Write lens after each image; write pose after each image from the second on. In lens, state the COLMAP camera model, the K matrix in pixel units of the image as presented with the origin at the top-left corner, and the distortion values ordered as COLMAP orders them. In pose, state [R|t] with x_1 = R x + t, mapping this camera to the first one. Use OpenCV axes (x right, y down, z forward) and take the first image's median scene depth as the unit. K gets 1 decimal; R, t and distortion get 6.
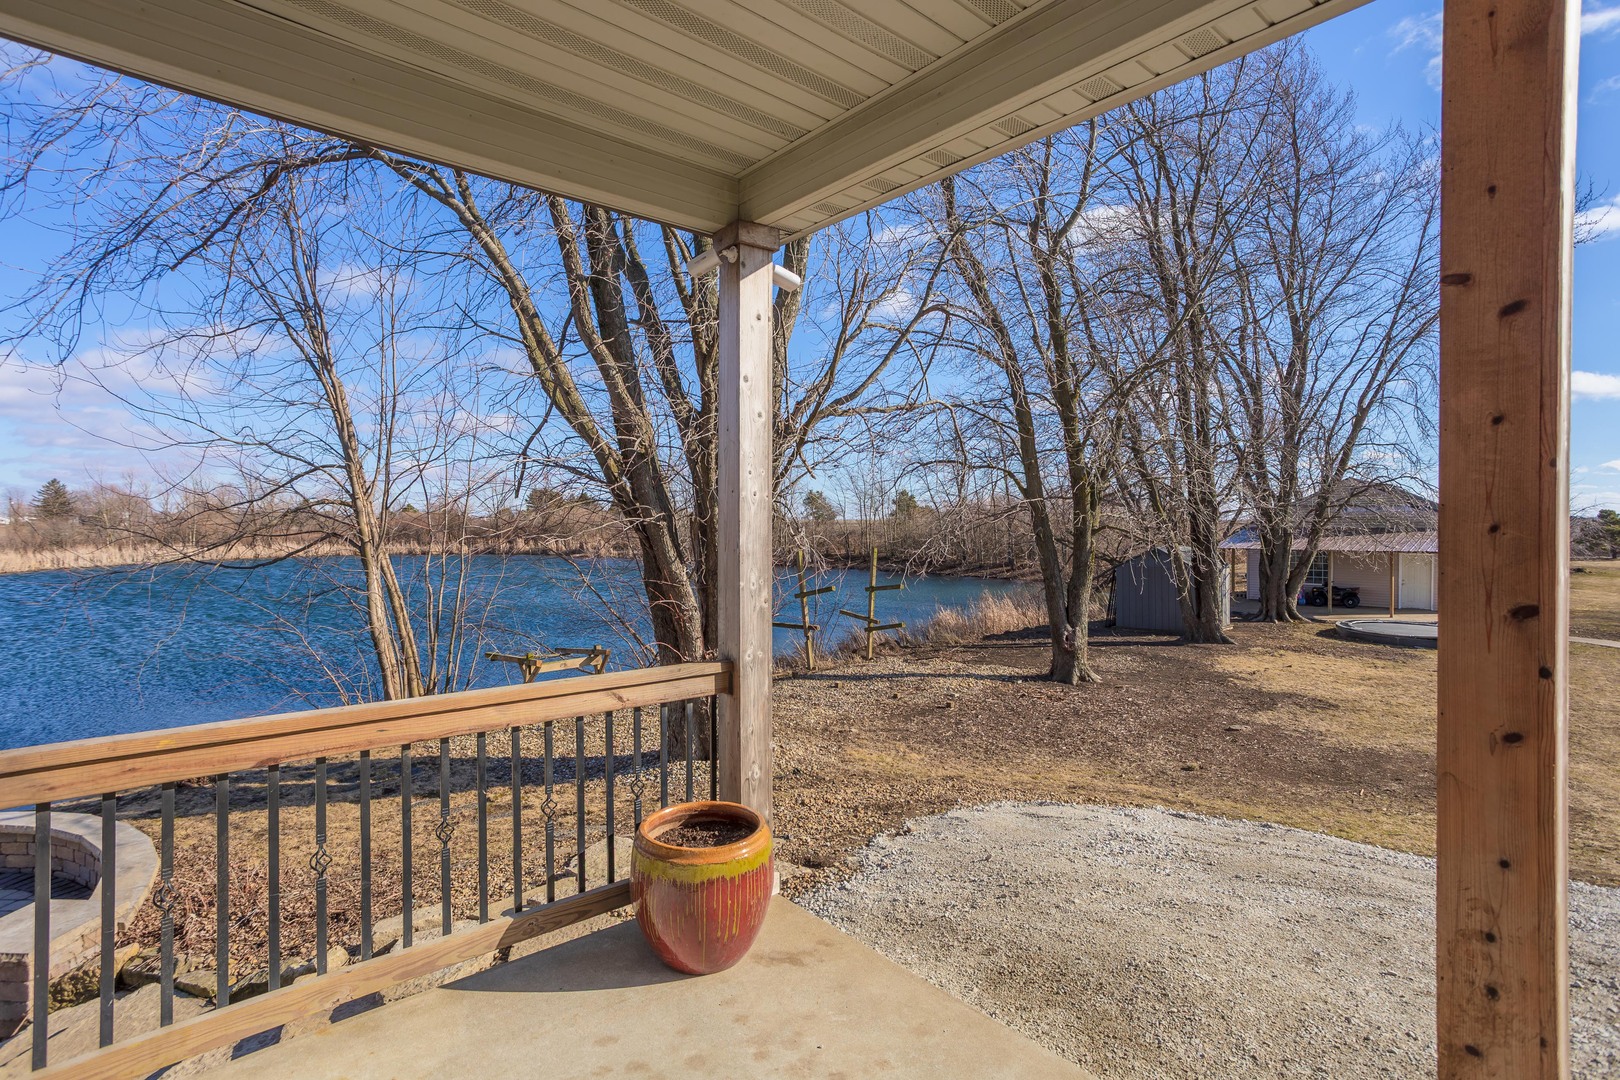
lens RADIAL K [[792.5, 0, 818.2], [0, 792.5, 523.2], [0, 0, 1]] dist [-0.056165, 0.036077]
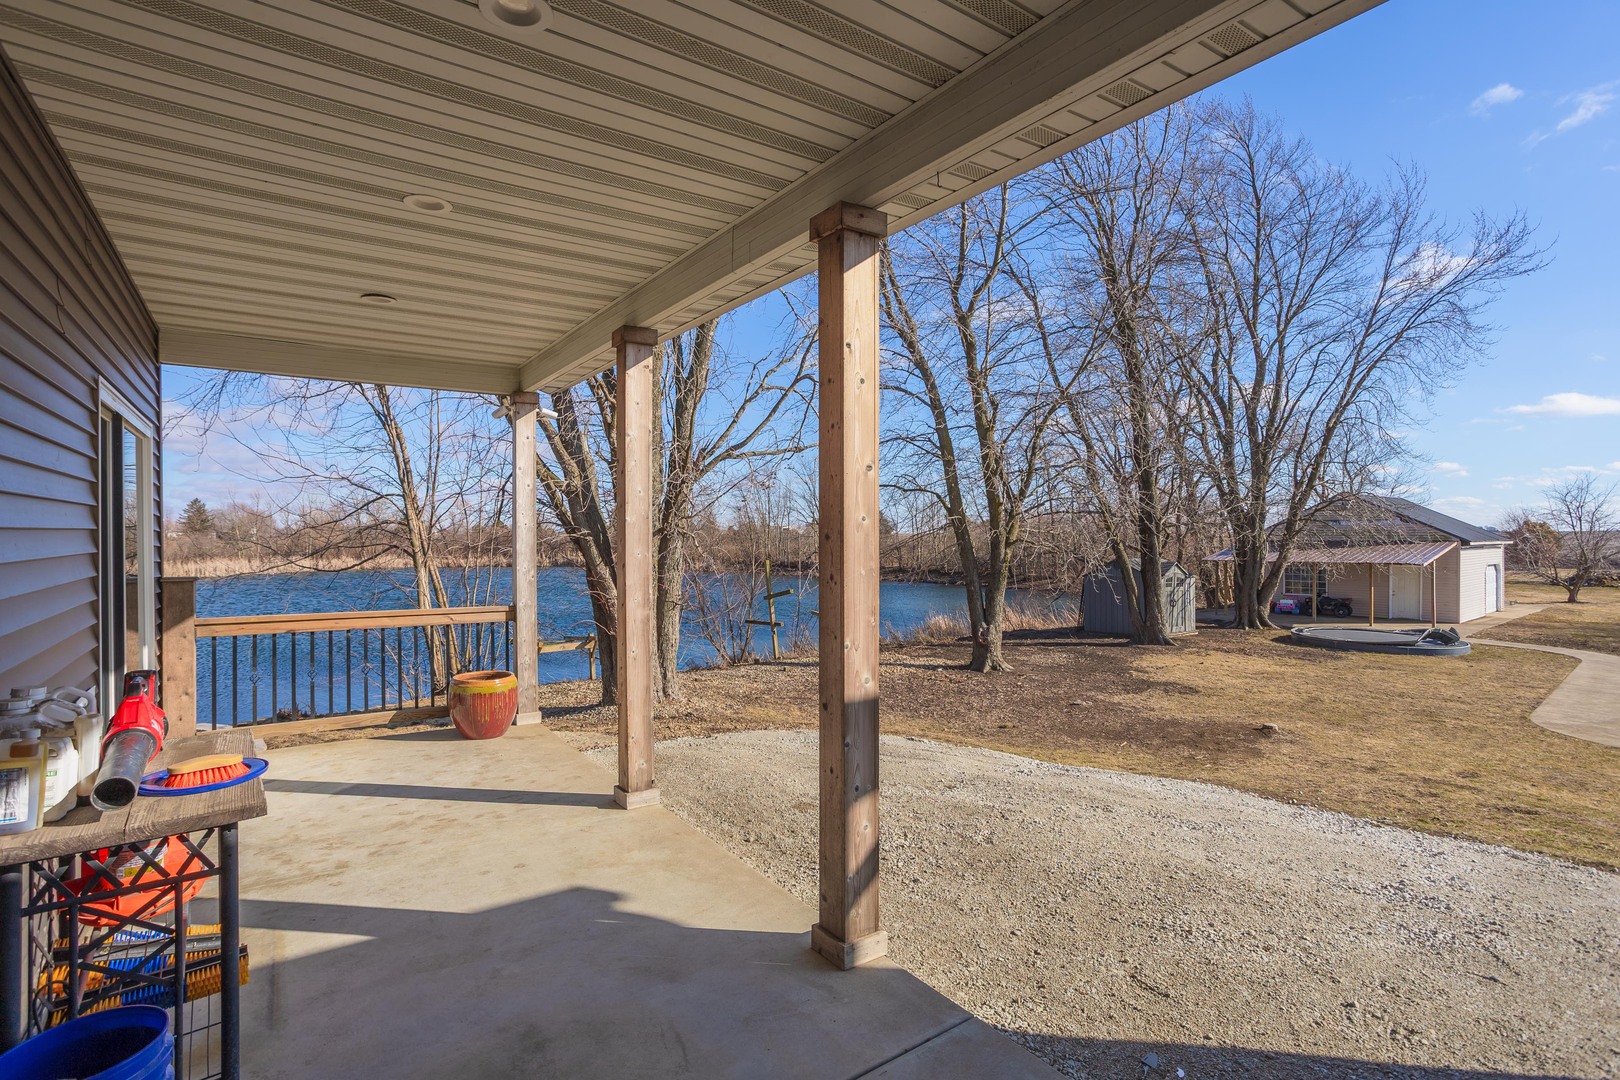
lens RADIAL K [[775.2, 0, 810.0], [0, 775.2, 540.0], [0, 0, 1]] dist [-0.055447, 0.033034]
pose [[0.995280, -0.001461, -0.097029, 0.167542], [0.001859, 0.999990, 0.004006, -0.000610], [0.097022, -0.004168, 0.995273, -0.180506]]
